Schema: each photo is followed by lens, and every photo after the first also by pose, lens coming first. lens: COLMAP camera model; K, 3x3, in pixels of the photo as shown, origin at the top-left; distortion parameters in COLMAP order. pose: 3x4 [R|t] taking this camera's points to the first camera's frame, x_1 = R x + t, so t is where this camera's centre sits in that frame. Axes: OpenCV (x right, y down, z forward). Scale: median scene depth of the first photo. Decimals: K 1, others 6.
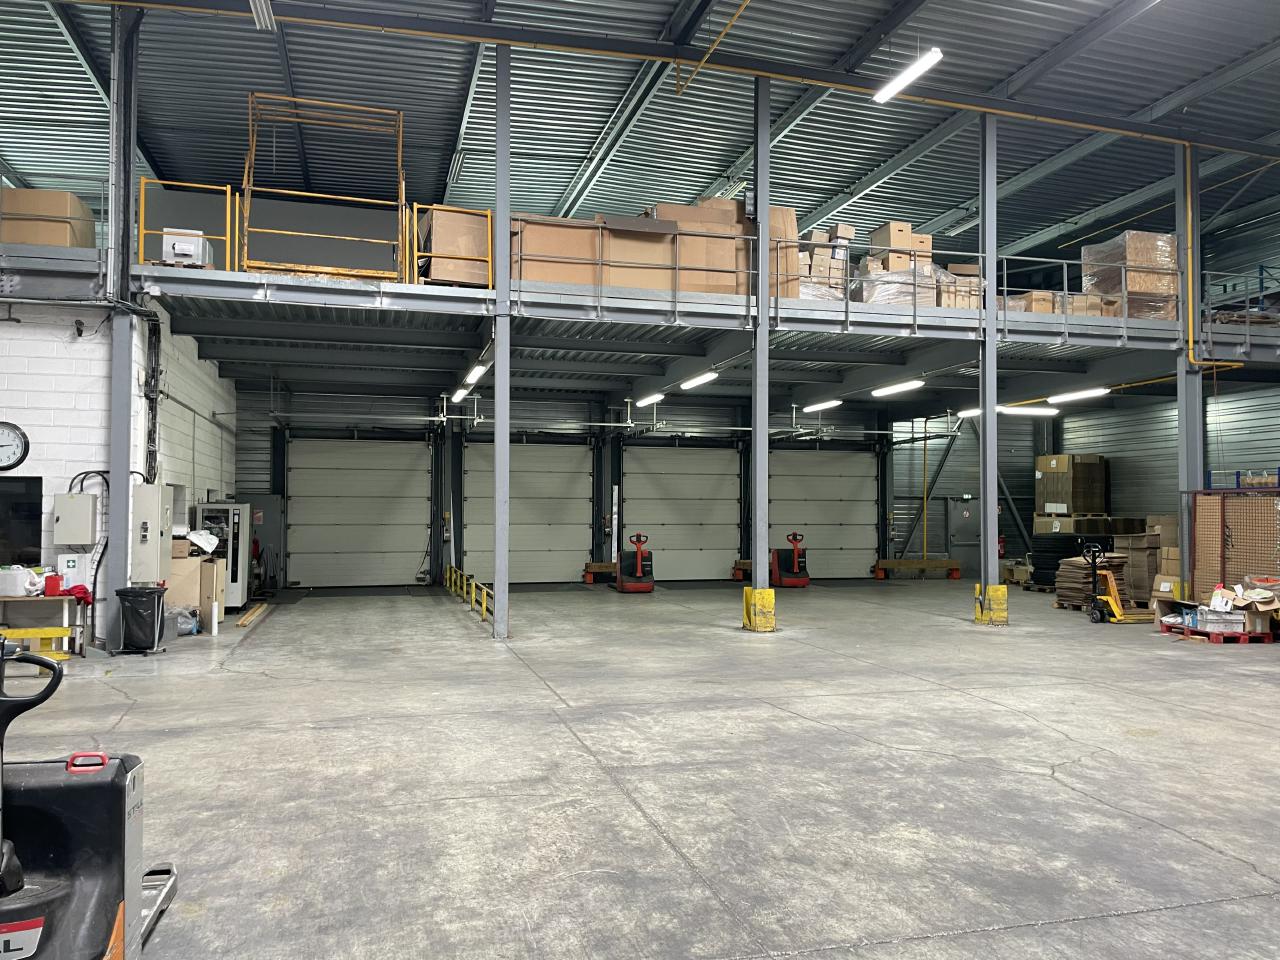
lens RADIAL K [[971.8, 0, 624.2], [0, 971.8, 483.2], [0, 0, 1]] dist [0.087901, -0.130169]
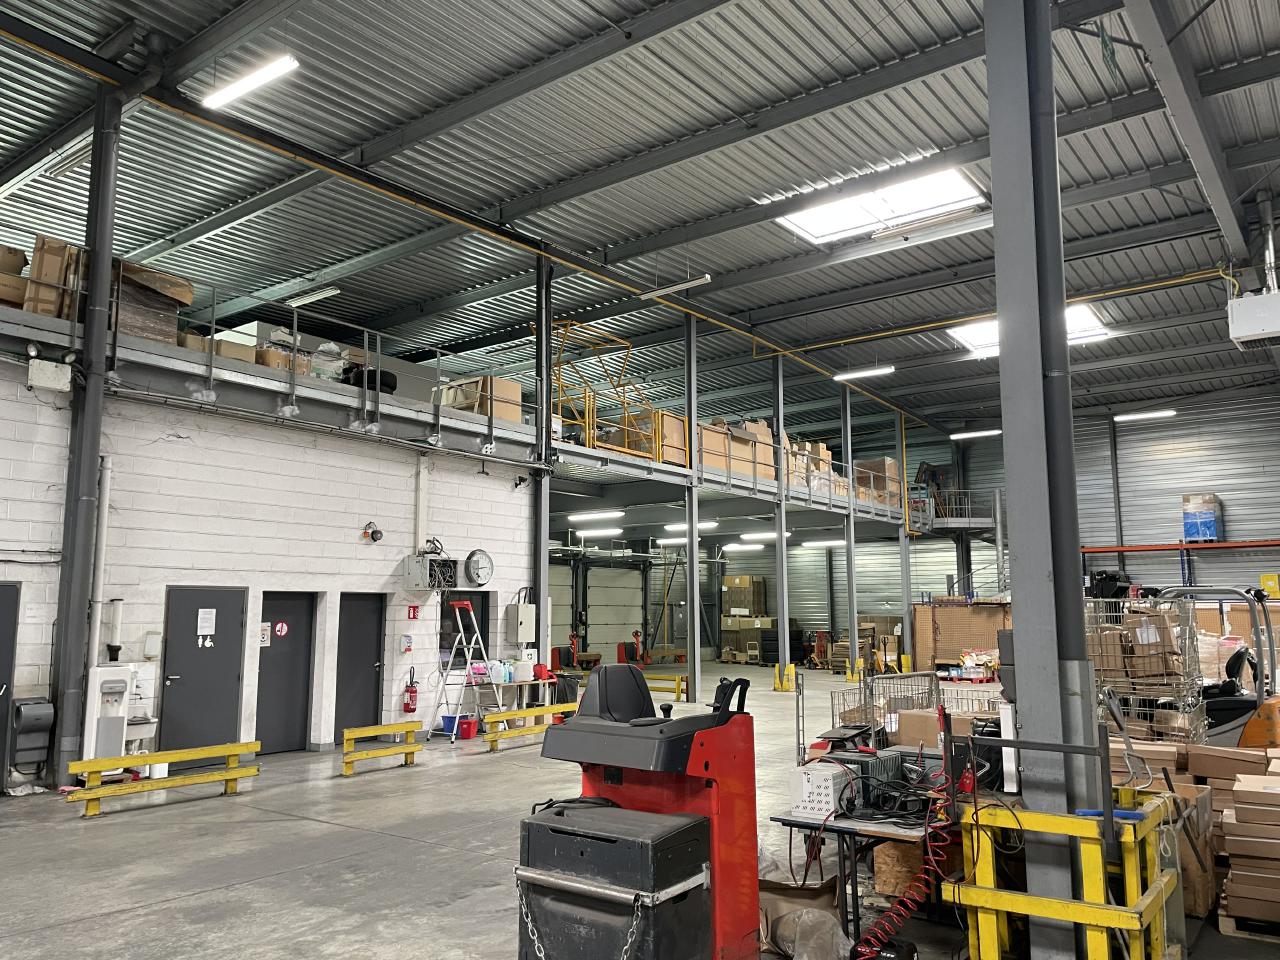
lens RADIAL K [[971.8, 0, 624.2], [0, 971.8, 483.2], [0, 0, 1]] dist [0.087901, -0.130169]
pose [[0.799039, 0.077434, 0.596273, -0.976642], [-0.015689, 0.994020, -0.108062, -0.008824], [-0.601075, 0.076991, 0.795475, -0.130465]]
